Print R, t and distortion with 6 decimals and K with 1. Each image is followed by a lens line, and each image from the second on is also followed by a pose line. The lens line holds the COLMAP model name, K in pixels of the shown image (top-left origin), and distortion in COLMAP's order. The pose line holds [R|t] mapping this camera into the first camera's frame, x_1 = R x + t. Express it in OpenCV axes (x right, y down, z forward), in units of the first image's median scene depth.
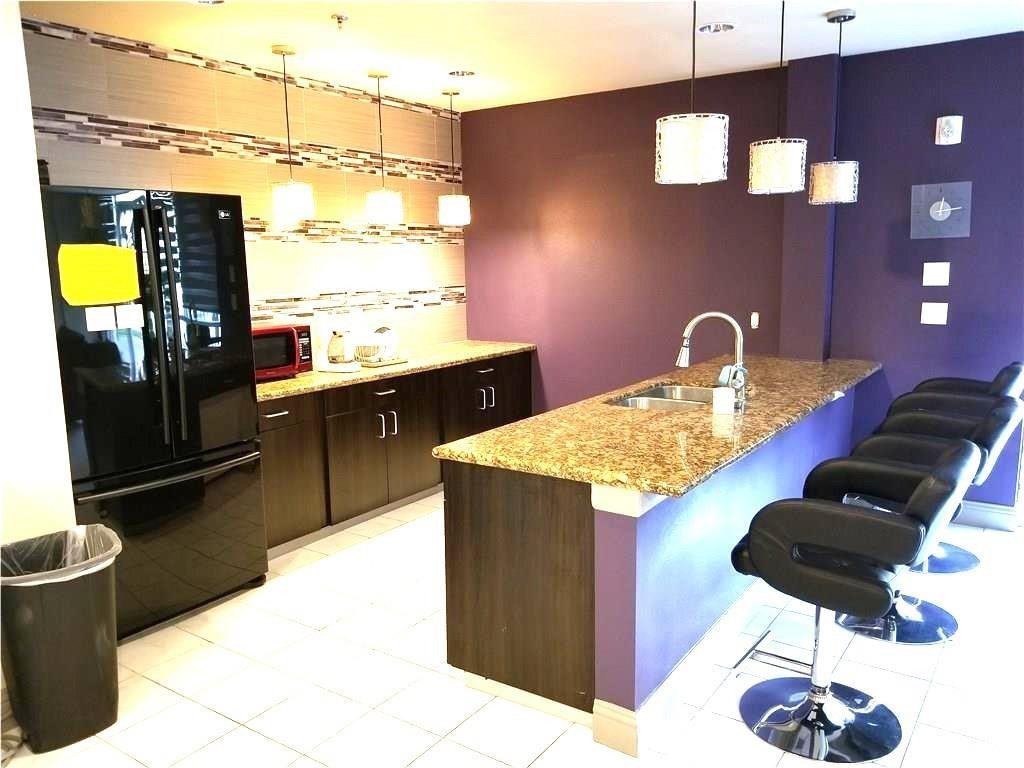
lens RADIAL K [[819.9, 0, 512.0], [0, 819.9, 384.0], [0, 0, 1]] dist [-0.007002, -0.008739]
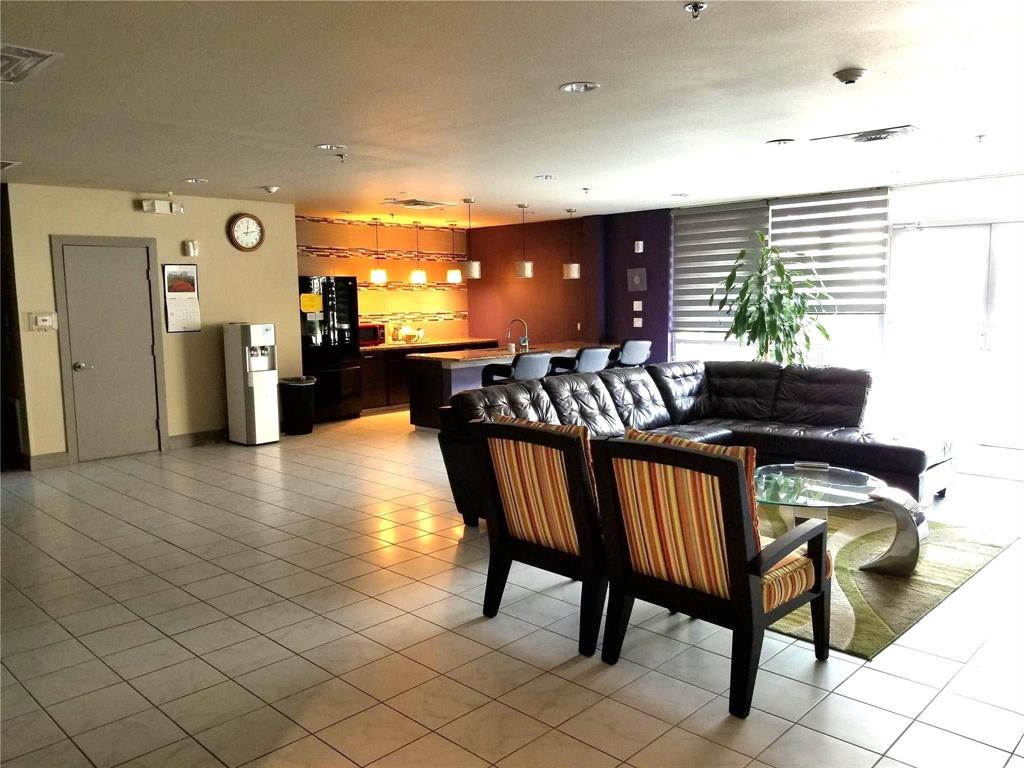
lens RADIAL K [[801.9, 0, 512.0], [0, 801.9, 384.0], [0, 0, 1]] dist [0.001961, 0.000503]
pose [[0.986468, 0.023213, -0.162303, 0.532603], [-0.030237, 0.998704, -0.040938, 0.194991], [0.161142, 0.045292, 0.985891, -1.321789]]
